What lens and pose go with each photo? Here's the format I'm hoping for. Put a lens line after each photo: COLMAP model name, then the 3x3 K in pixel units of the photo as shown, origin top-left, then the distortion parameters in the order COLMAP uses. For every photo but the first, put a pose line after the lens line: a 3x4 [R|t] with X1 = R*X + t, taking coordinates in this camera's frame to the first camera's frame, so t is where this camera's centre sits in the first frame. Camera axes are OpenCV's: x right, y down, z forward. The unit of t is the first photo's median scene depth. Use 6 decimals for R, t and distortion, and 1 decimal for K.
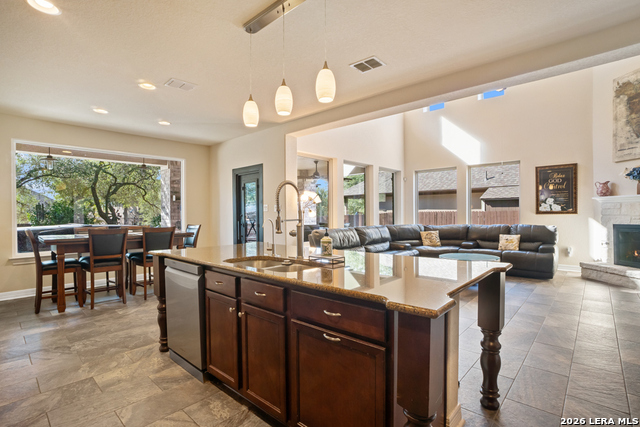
lens RADIAL K [[311.9, 0, 317.1], [0, 311.9, 216.2], [0, 0, 1]] dist [-0.053528, 0.021704]
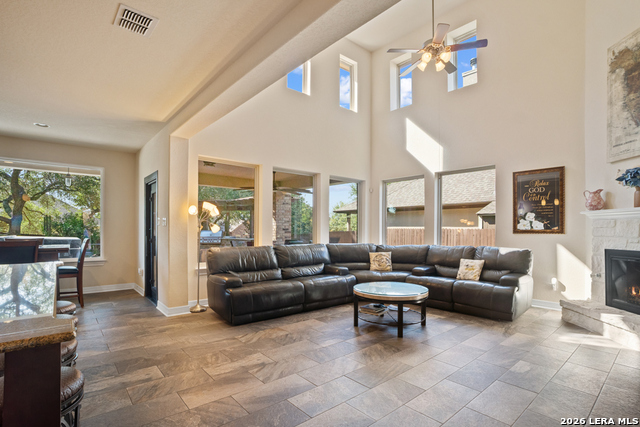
lens RADIAL K [[315.1, 0, 315.9], [0, 315.1, 229.5], [0, 0, 1]] dist [-0.052852, 0.021237]
pose [[0.991875, 0.012919, -0.126556, 0.337140], [-0.014047, 0.999869, -0.008026, -0.003727], [0.126436, 0.009738, 0.991927, 0.167057]]
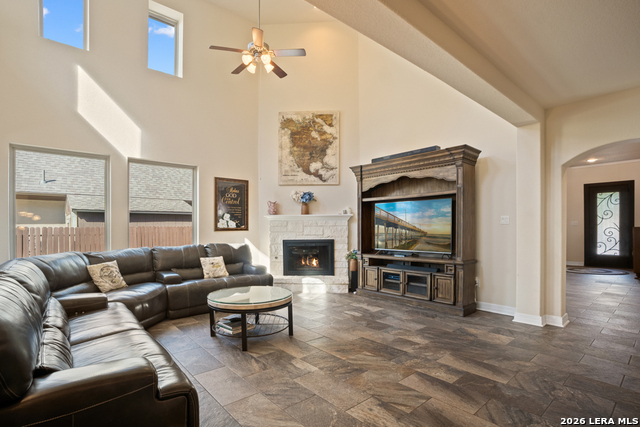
lens RADIAL K [[315.1, 0, 315.9], [0, 315.1, 229.5], [0, 0, 1]] dist [-0.052852, 0.021237]
pose [[0.109615, 0.002252, 0.993972, -0.149291], [0.011520, 0.999927, -0.003535, -0.005470], [-0.993907, 0.011838, 0.109581, 0.646055]]
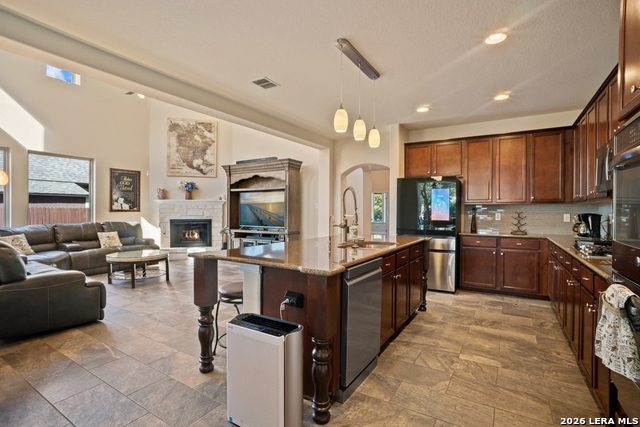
lens RADIAL K [[311.9, 0, 317.1], [0, 311.9, 216.2], [0, 0, 1]] dist [-0.053528, 0.021704]
pose [[-0.182220, -0.009815, 0.983209, -0.503053], [0.004249, 0.999933, 0.010769, -0.000527], [-0.983249, 0.006140, -0.182166, 0.501424]]
